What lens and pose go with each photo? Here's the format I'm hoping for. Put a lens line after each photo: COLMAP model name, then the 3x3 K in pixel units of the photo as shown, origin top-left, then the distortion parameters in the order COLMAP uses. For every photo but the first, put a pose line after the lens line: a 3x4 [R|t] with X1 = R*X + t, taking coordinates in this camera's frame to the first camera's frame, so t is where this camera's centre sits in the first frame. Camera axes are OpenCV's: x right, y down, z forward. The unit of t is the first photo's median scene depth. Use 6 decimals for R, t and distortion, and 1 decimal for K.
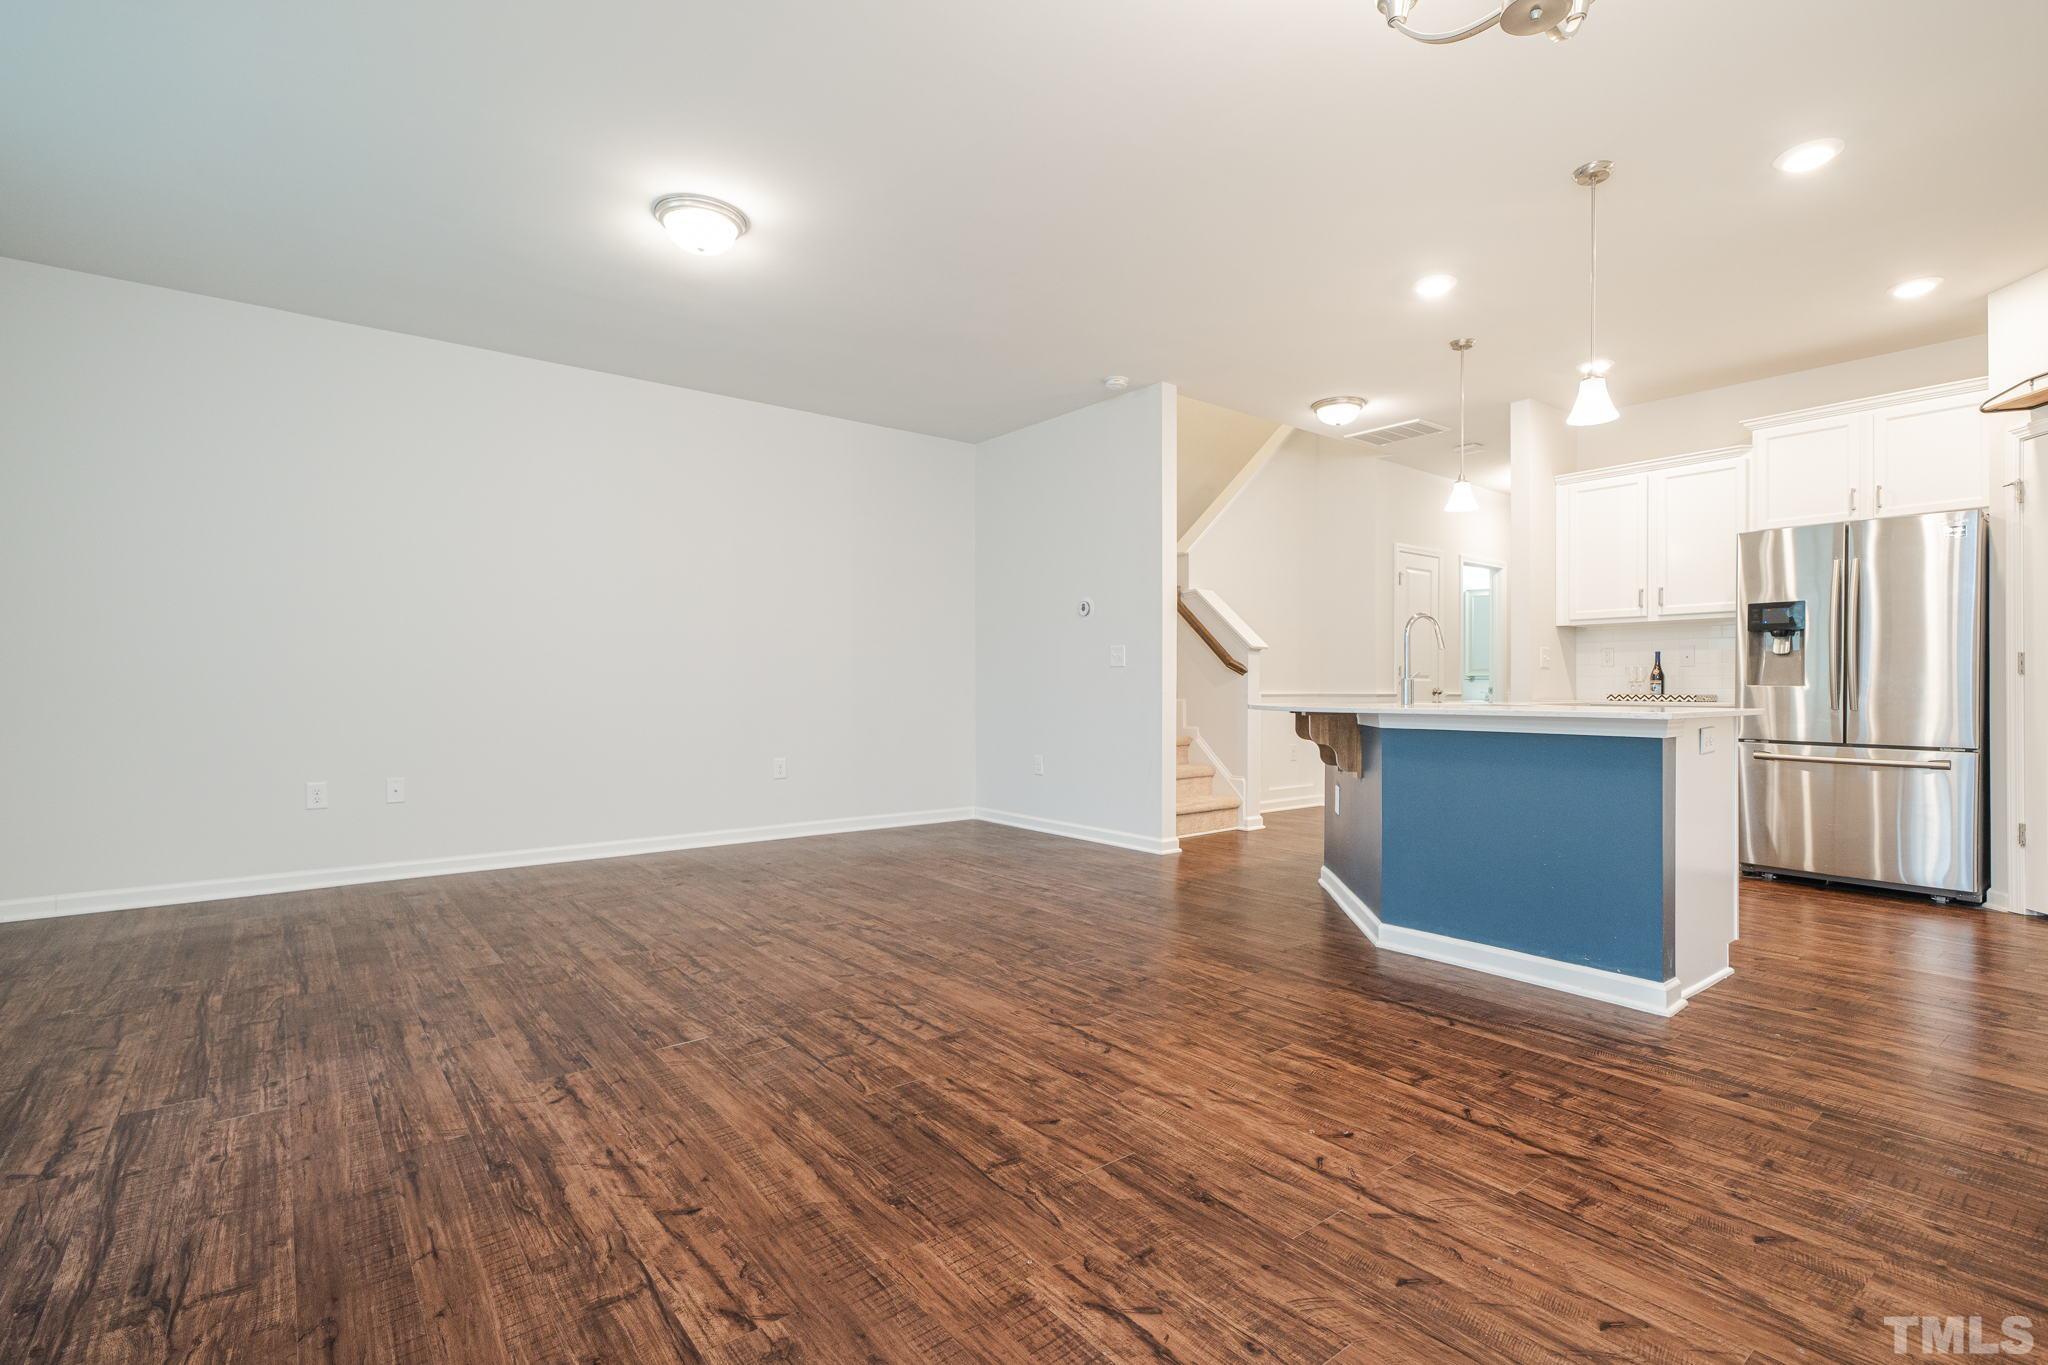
lens RADIAL K [[949.3, 0, 1026.2], [0, 949.3, 693.2], [0, 0, 1]] dist [0.001221, 0.000239]
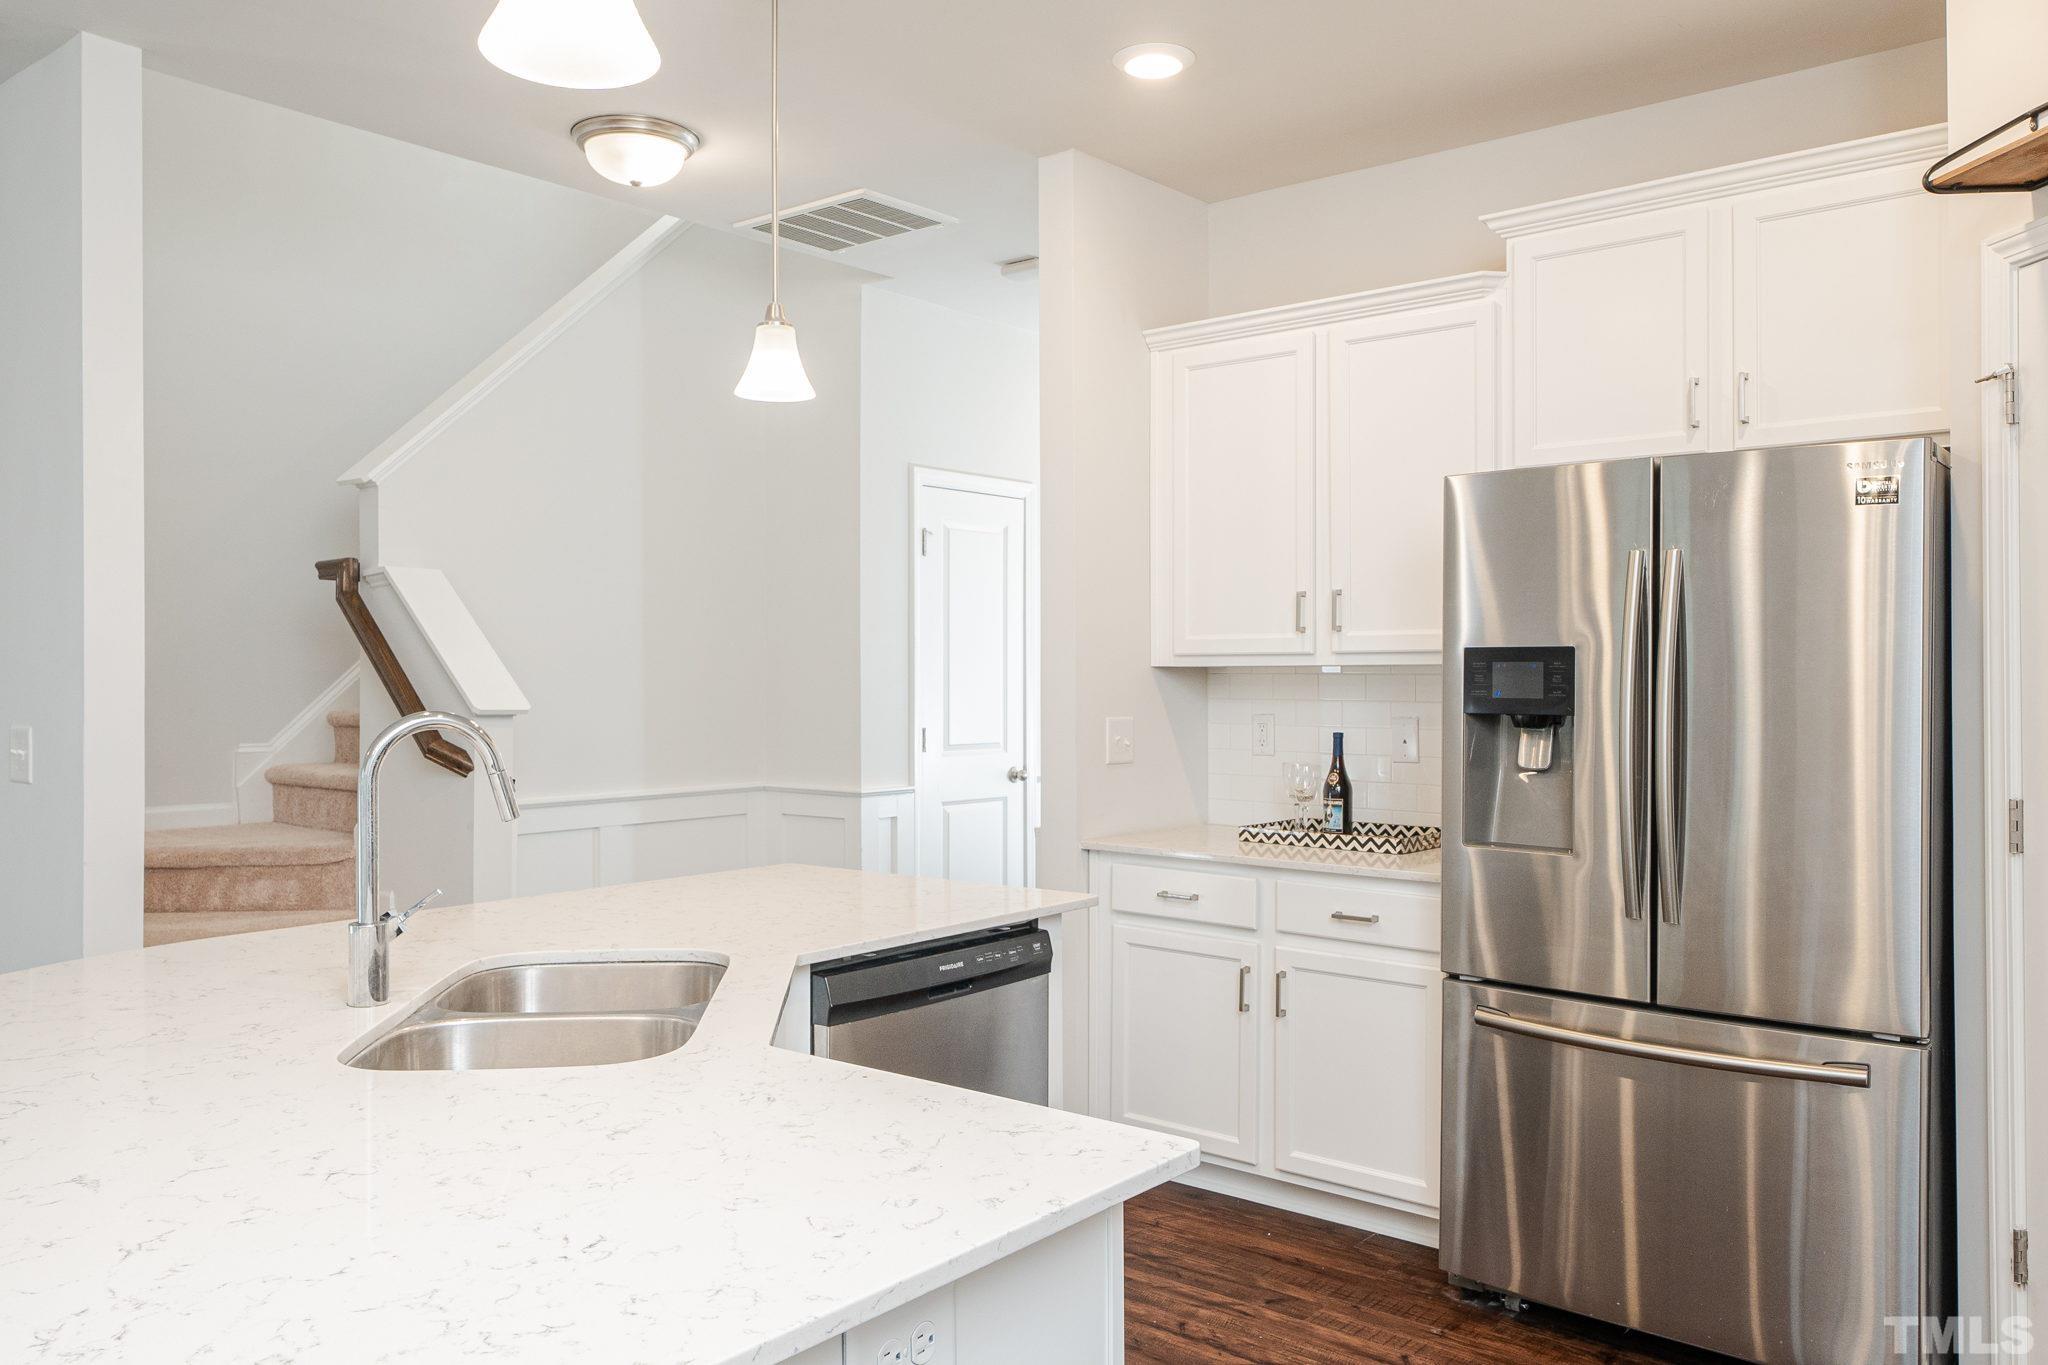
lens RADIAL K [[1519.1, 0, 983.9], [0, 1519.1, 676.4], [0, 0, 1]] dist [-0.006068, -0.002362]
pose [[0.980418, -0.000830, 0.196925, 0.615073], [0.002237, 0.999974, -0.006920, -0.111308], [-0.196914, 0.007225, 0.980394, 0.572440]]
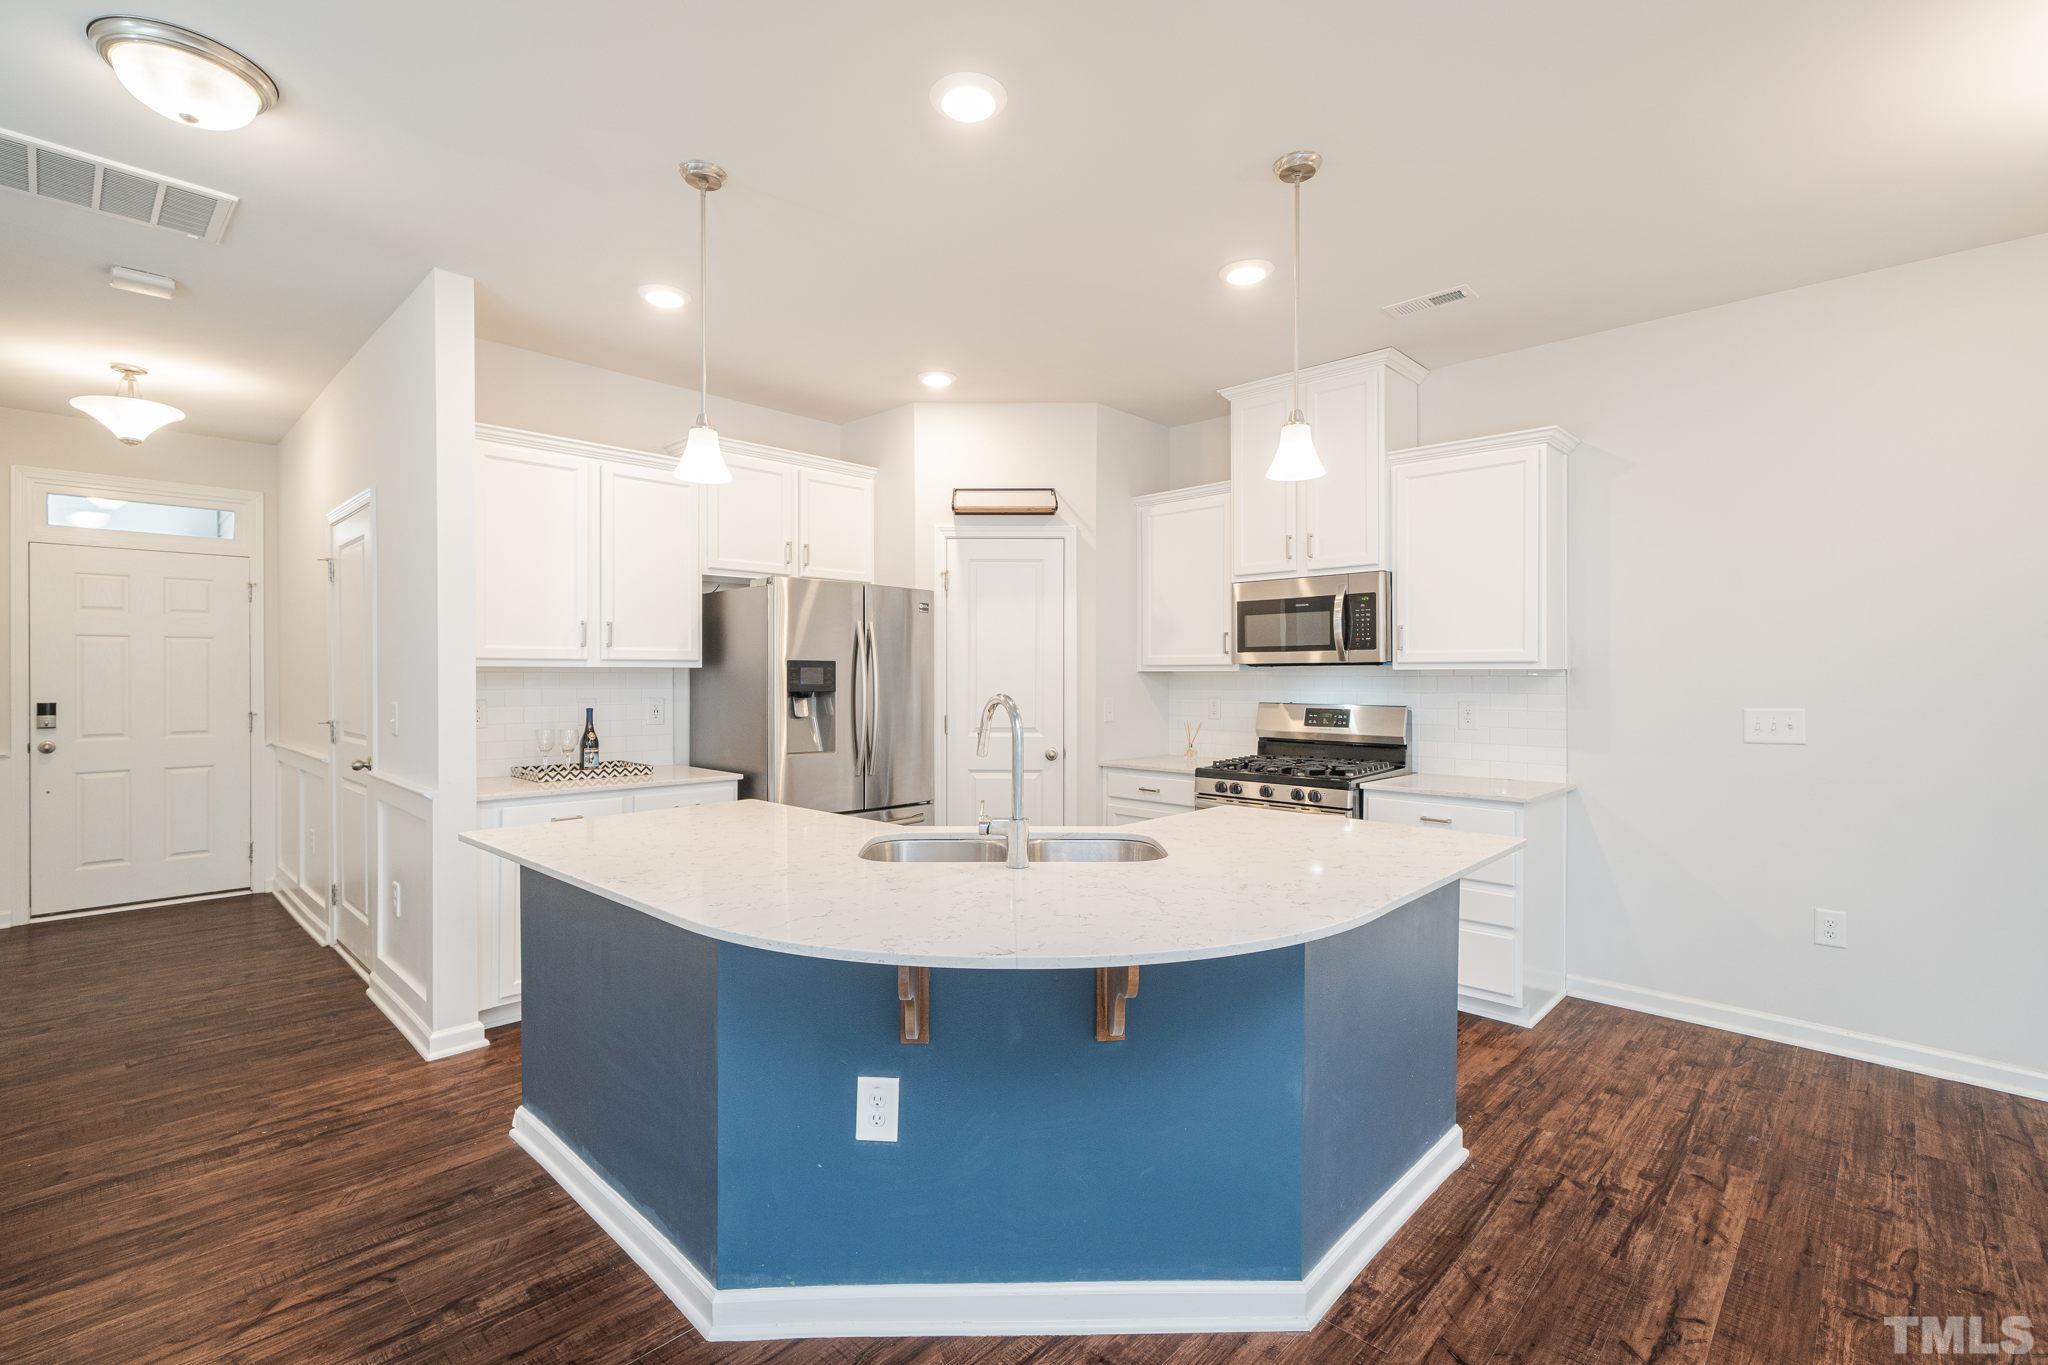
lens RADIAL K [[919.4, 0, 1055.4], [0, 919.4, 675.6], [0, 0, 1]] dist [0.010807, 0.000169]
pose [[-0.148848, -0.002500, 0.988857, -0.139712], [0.005650, 0.999978, 0.003379, -0.117074], [-0.988844, 0.006090, -0.148831, 1.272791]]
